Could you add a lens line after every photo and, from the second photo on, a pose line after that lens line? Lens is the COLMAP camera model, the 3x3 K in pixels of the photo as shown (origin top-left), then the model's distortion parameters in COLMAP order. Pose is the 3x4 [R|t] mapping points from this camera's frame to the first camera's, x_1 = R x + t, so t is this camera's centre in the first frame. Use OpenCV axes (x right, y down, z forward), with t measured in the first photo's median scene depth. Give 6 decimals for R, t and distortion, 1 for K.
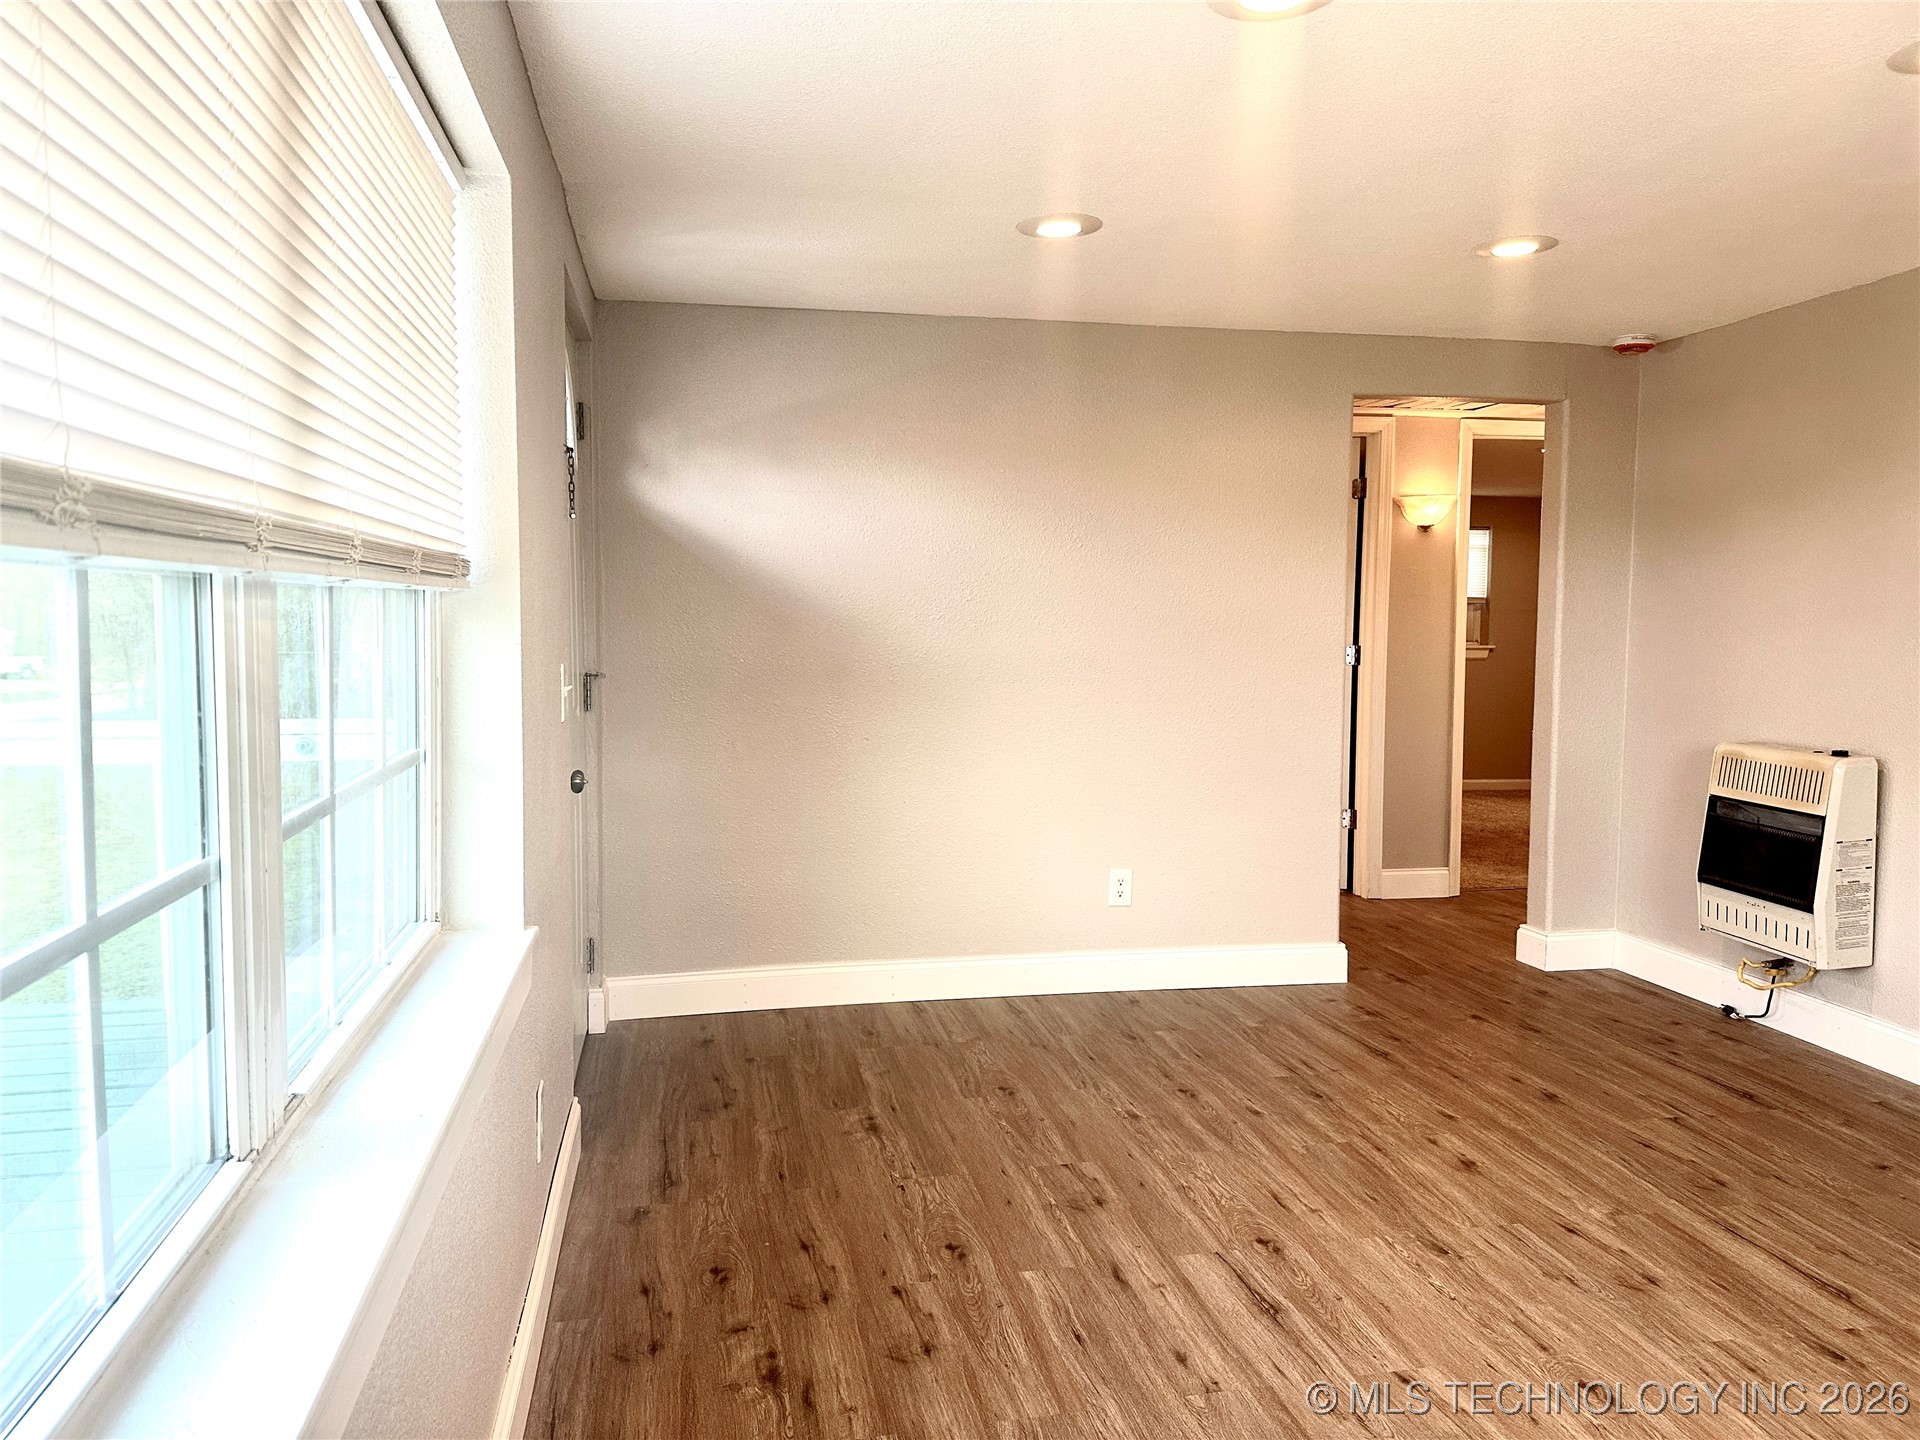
lens RADIAL K [[1333.6, 0, 962.4], [0, 1333.6, 686.8], [0, 0, 1]] dist [0.075739, -0.091802]
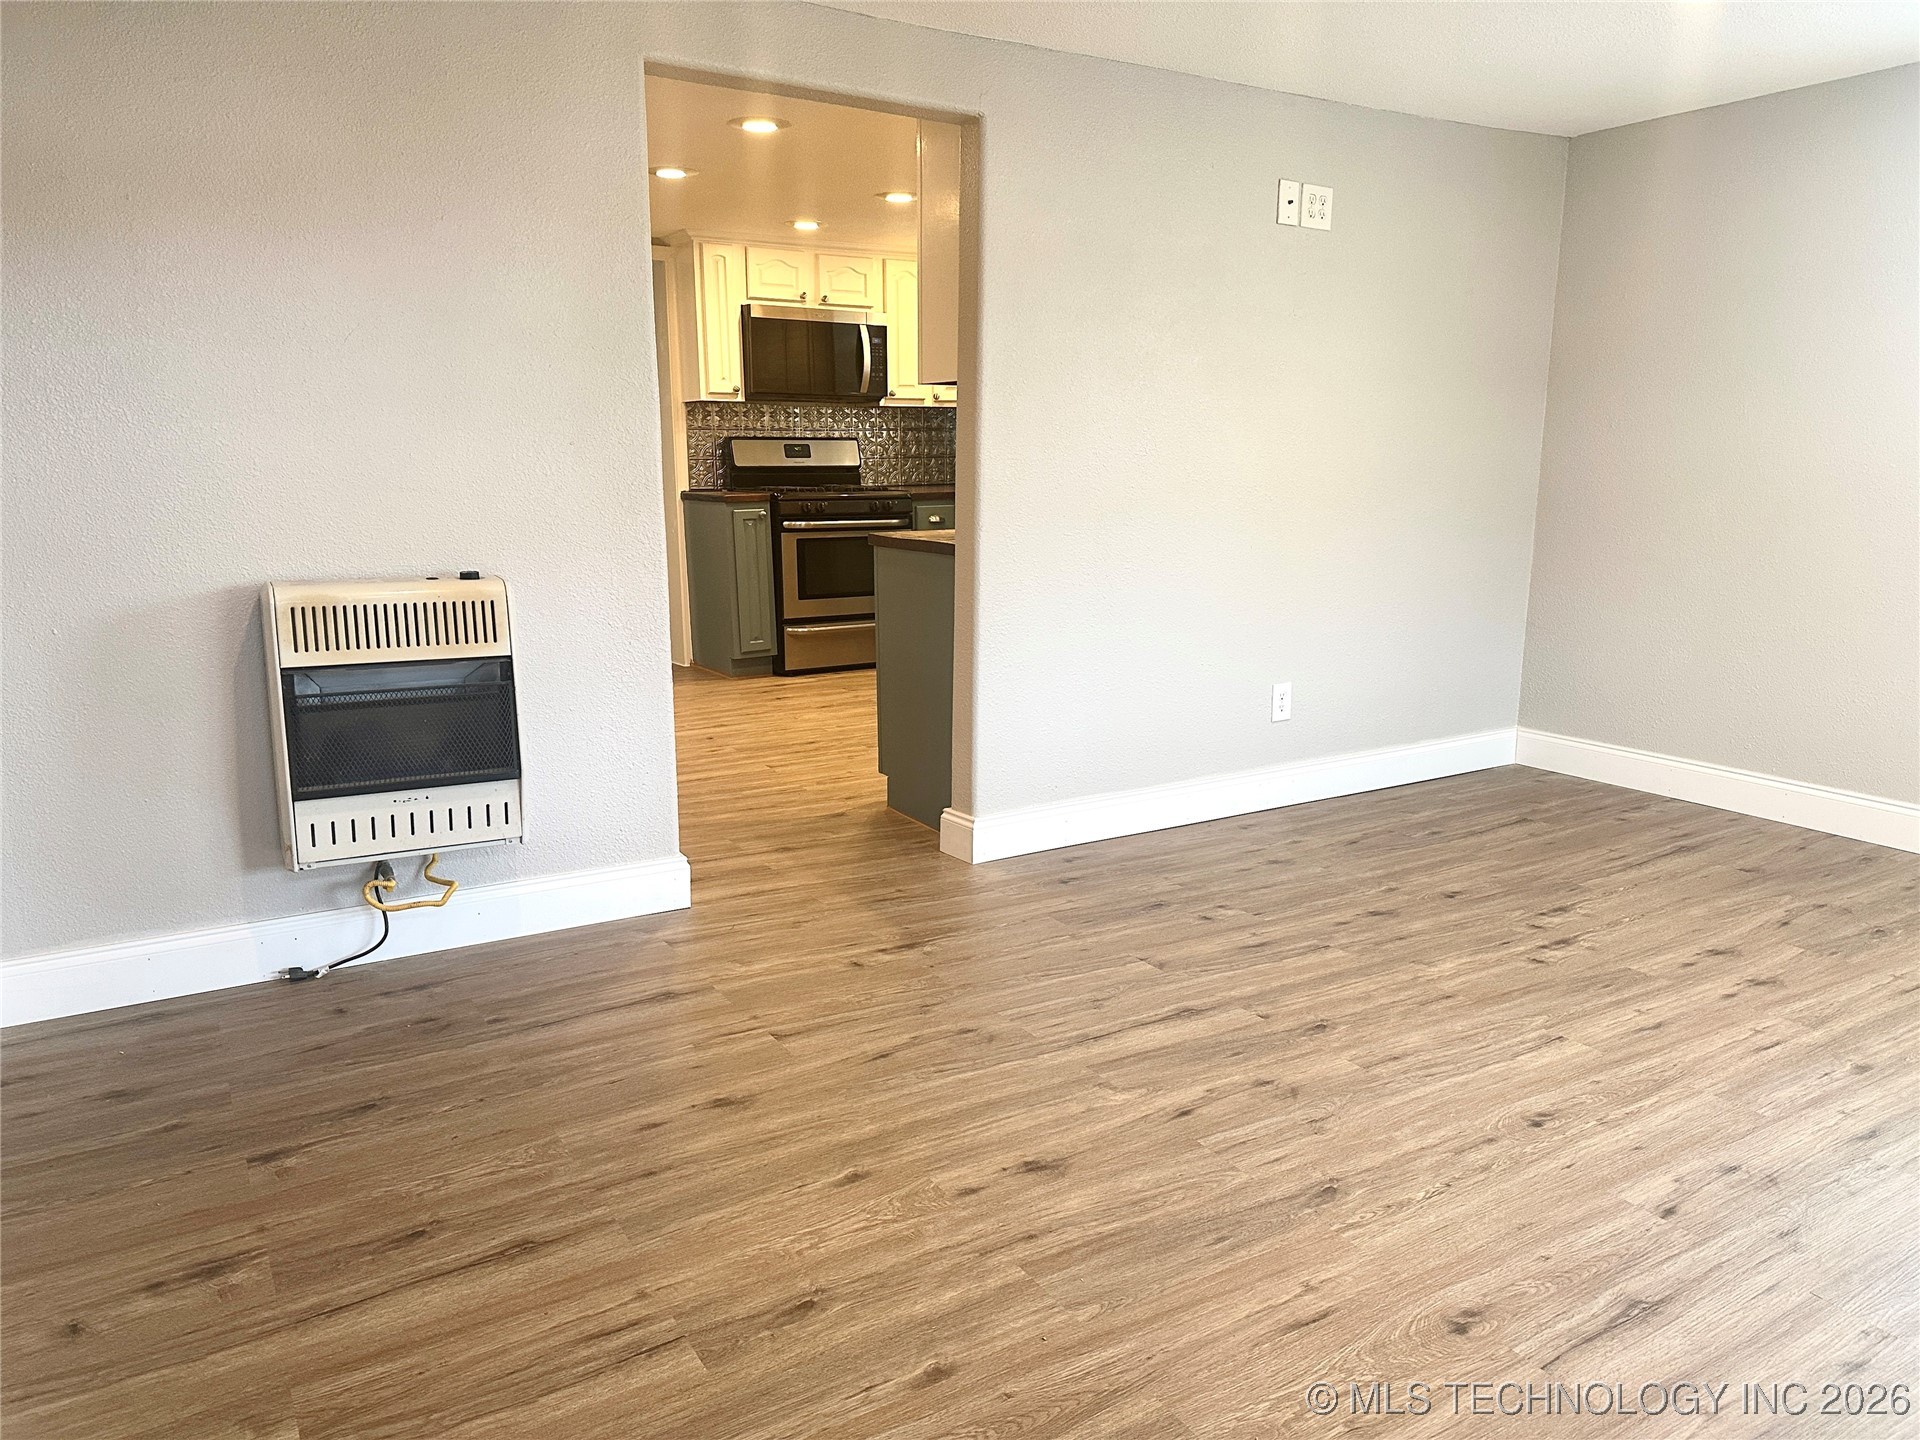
lens RADIAL K [[1325.8, 0, 960.0], [0, 1325.8, 720.0], [0, 0, 1]] dist [0.079853, -0.116212]
pose [[-0.332227, -0.195677, 0.922679, -0.201046], [0.040782, 0.974348, 0.221319, -0.033088], [-0.942317, 0.111156, -0.315725, 1.128387]]
